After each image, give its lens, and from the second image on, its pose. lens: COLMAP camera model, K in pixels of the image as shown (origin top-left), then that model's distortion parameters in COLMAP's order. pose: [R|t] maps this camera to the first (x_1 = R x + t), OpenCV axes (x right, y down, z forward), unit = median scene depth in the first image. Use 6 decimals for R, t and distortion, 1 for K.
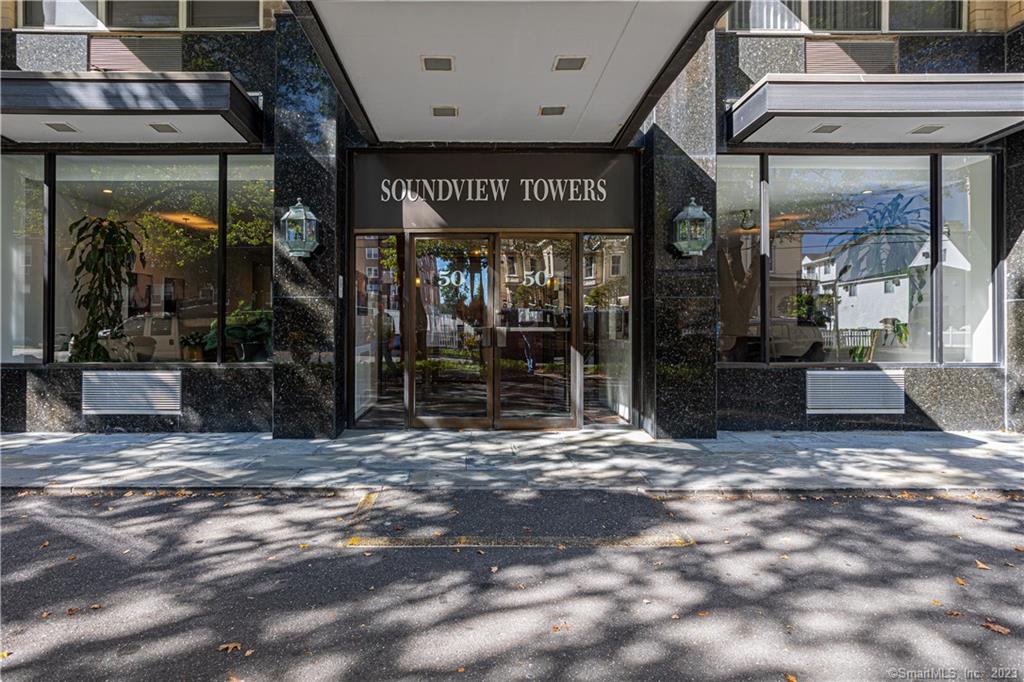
lens RADIAL K [[608.3, 0, 493.0], [0, 608.3, 318.7], [0, 0, 1]] dist [0.003552, 0.006407]
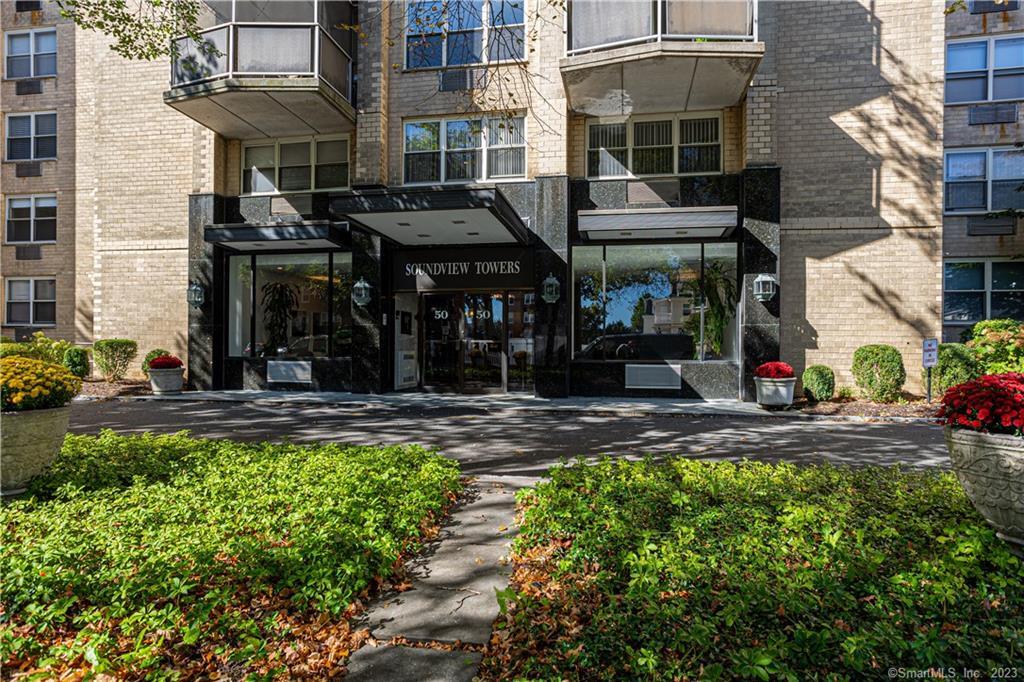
lens RADIAL K [[577.0, 0, 512.9], [0, 577.0, 341.3], [0, 0, 1]] dist [0.025672, 0.000324]
pose [[0.981092, 0.003242, -0.193517, 0.517653], [-0.003989, 0.999986, -0.003471, 0.023833], [0.193503, 0.004178, 0.981091, -0.757480]]
